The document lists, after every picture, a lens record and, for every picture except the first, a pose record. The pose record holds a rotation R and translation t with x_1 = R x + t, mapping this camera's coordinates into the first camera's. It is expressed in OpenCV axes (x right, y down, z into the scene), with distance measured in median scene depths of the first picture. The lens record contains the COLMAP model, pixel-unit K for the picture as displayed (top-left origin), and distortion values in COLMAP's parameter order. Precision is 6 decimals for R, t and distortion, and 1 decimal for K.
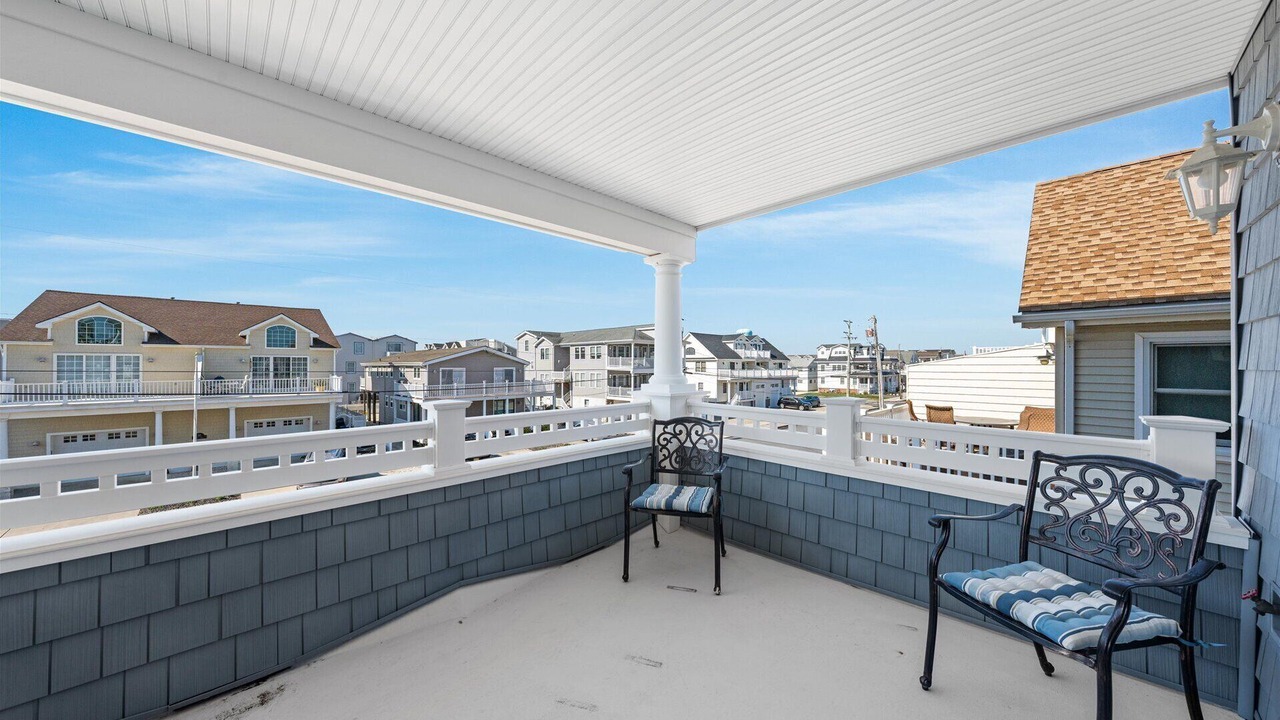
lens RADIAL K [[434.4, 0, 639.4], [0, 434.4, 360.8], [0, 0, 1]] dist [-0.001030, -0.000215]
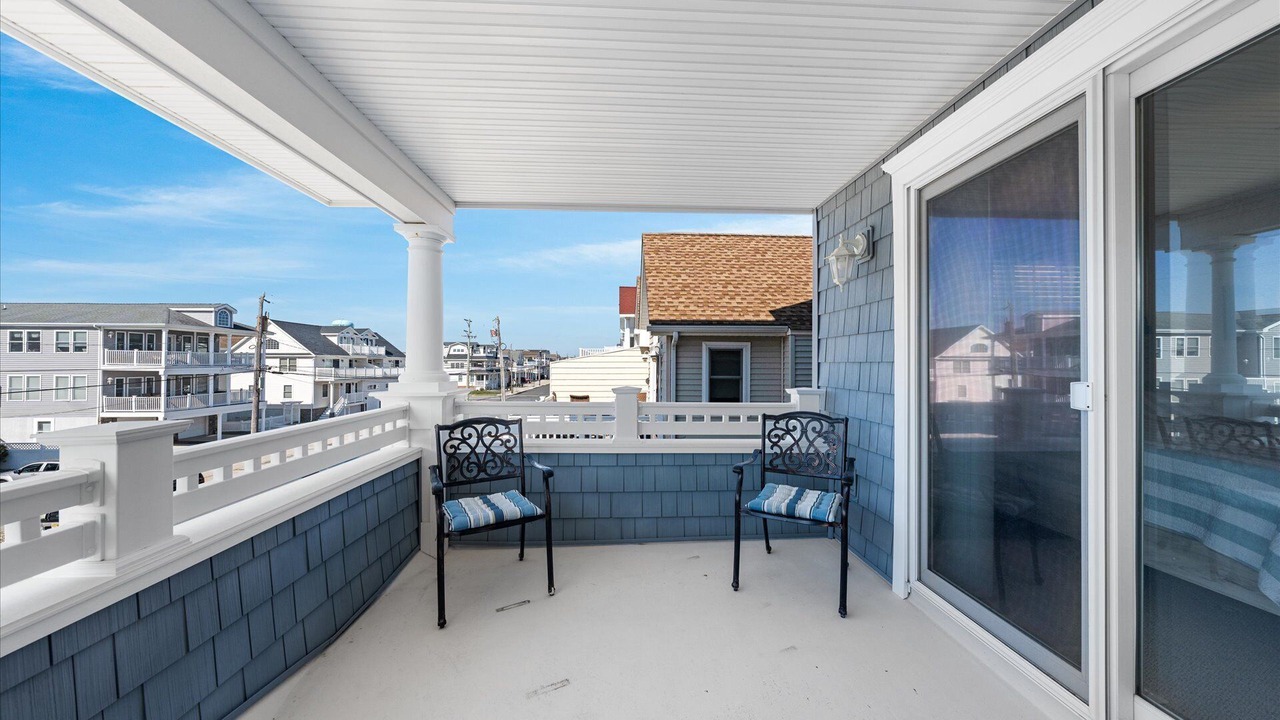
lens RADIAL K [[434.4, 0, 640.0], [0, 434.4, 359.8], [0, 0, 1]] dist [-0.001030, -0.000215]
pose [[0.666293, 0.006254, 0.745664, -0.024469], [-0.008094, 0.999967, -0.001155, 0.000727], [-0.745646, -0.005266, 0.666321, 0.012400]]
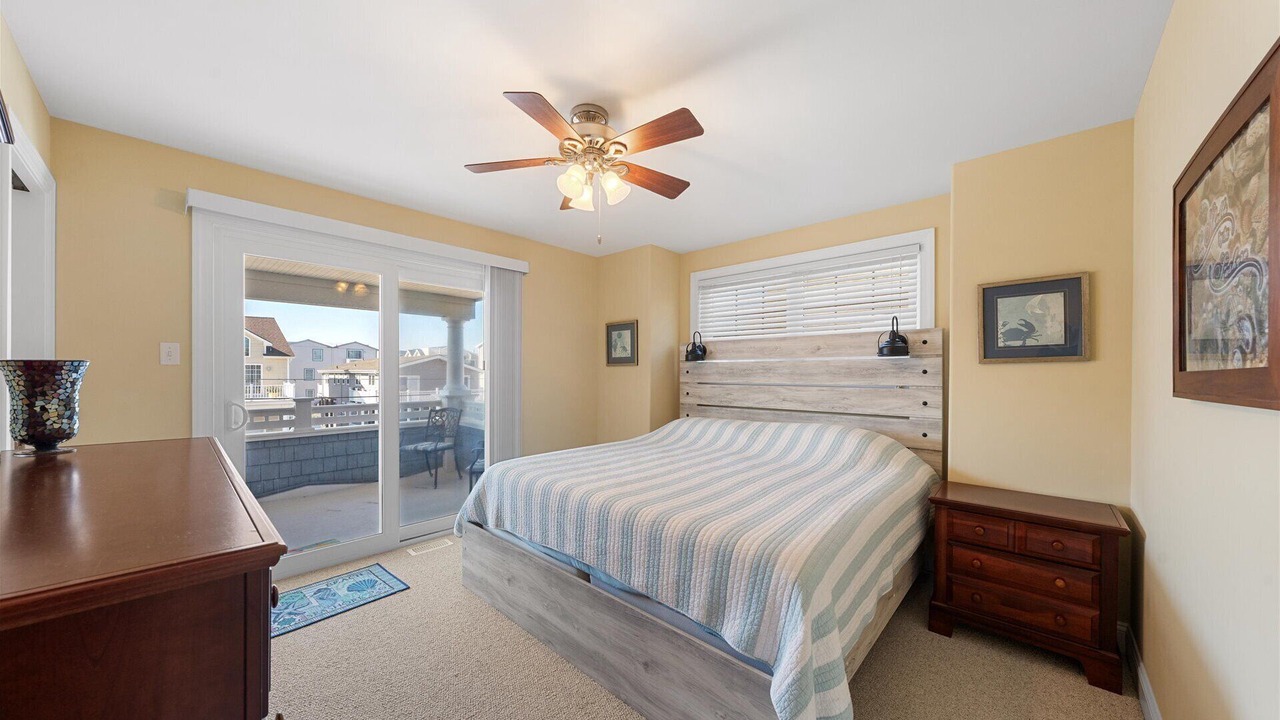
lens RADIAL K [[434.4, 0, 649.4], [0, 434.4, 369.3], [0, 0, 1]] dist [-0.001030, -0.000215]
pose [[0.997526, 0.003947, 0.070191, 0.108798], [-0.004223, 0.999984, 0.003780, -0.006634], [-0.070175, -0.004067, 0.997526, -0.122829]]
